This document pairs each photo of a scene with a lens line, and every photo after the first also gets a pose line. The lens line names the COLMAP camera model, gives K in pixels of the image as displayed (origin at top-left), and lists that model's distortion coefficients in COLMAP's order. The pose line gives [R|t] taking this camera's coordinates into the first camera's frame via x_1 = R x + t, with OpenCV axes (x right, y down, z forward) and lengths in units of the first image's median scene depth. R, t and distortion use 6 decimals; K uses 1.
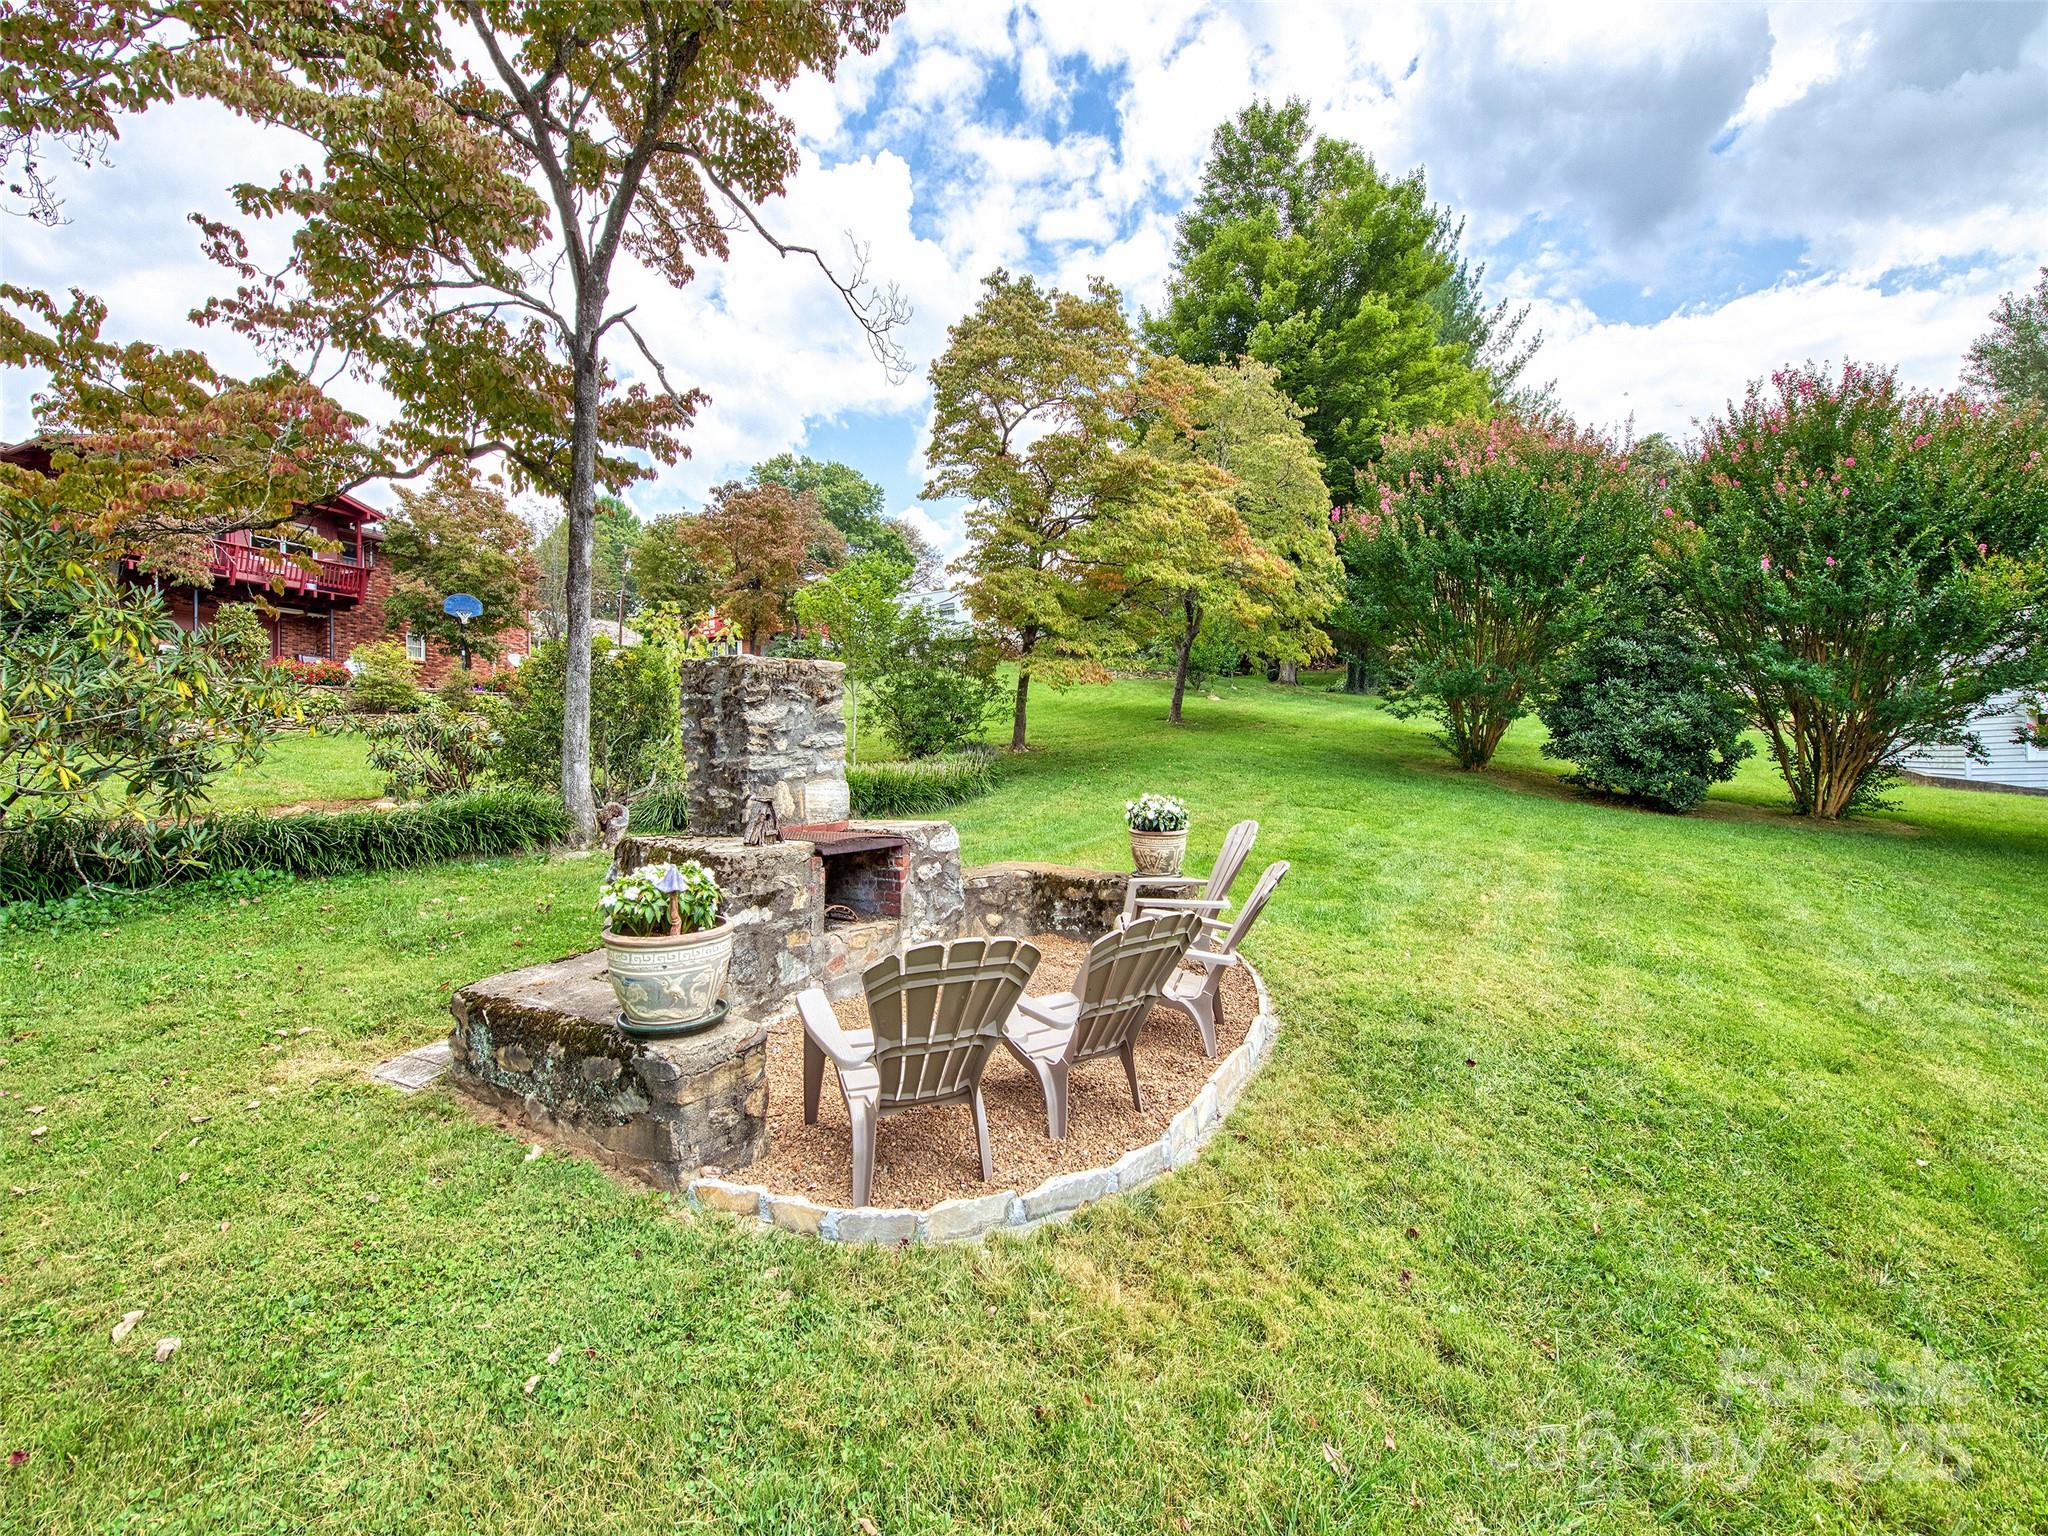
lens RADIAL K [[803.7, 0, 1024.0], [0, 803.7, 768.0], [0, 0, 1]] dist [-0.020429, -0.000519]
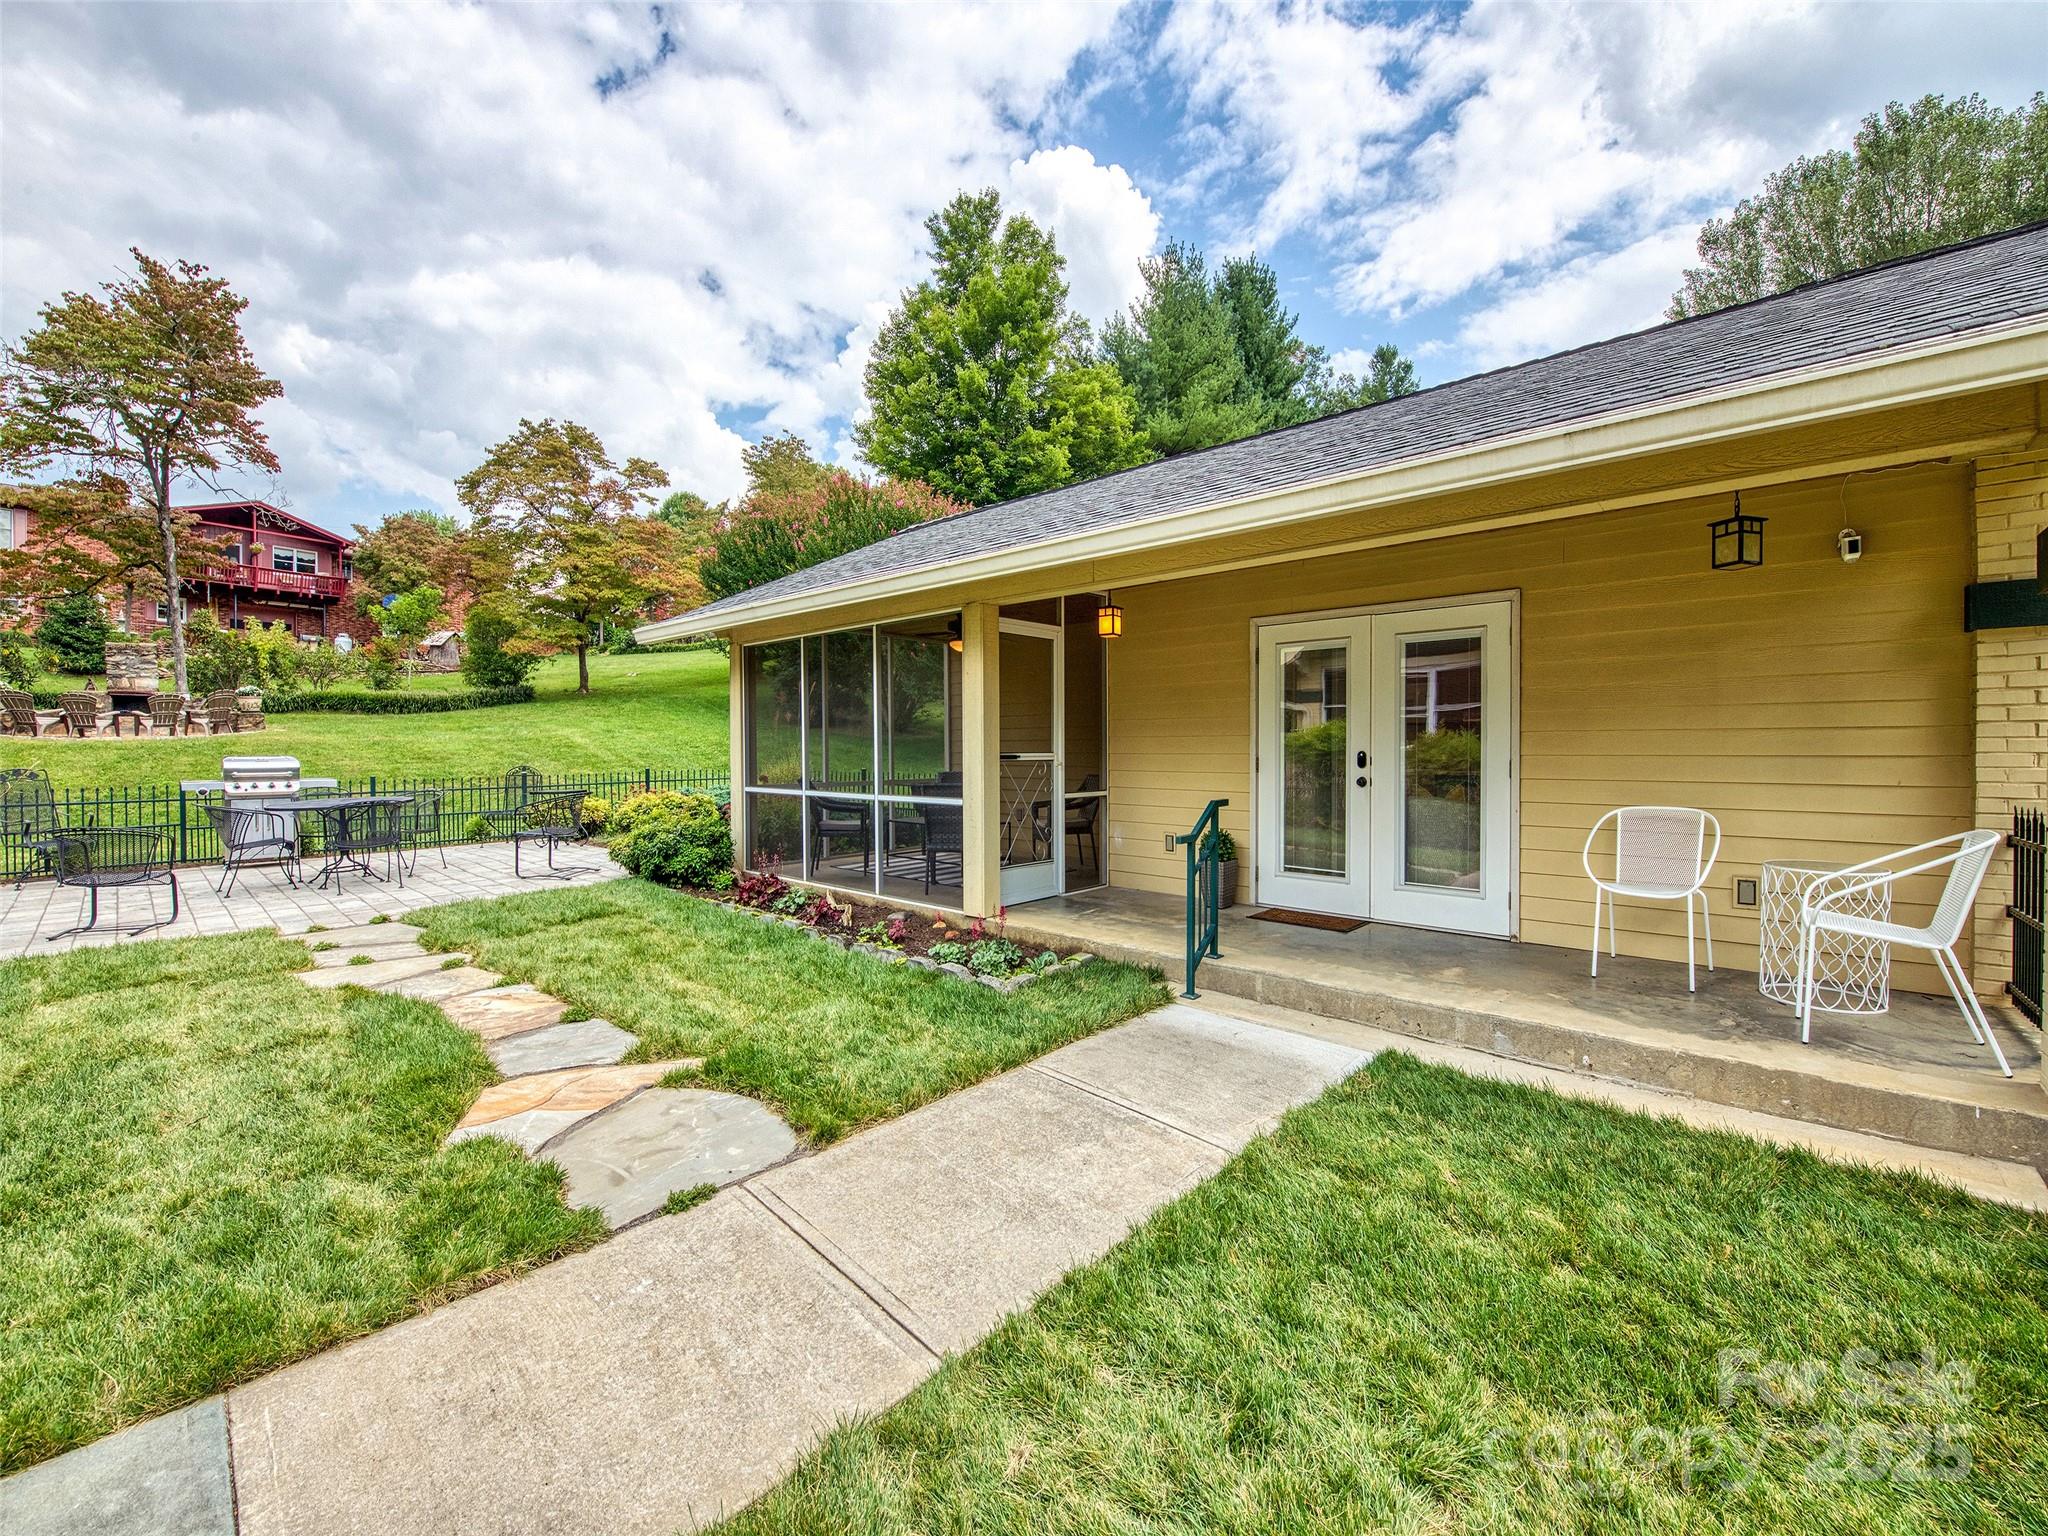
lens RADIAL K [[824.6, 0, 1029.5], [0, 824.6, 756.3], [0, 0, 1]] dist [-0.022037, -0.000129]
pose [[0.982234, 0.029254, -0.185367, 0.899970], [-0.026673, 0.999510, 0.016402, 0.041880], [0.185756, -0.011166, 0.982532, -0.367504]]
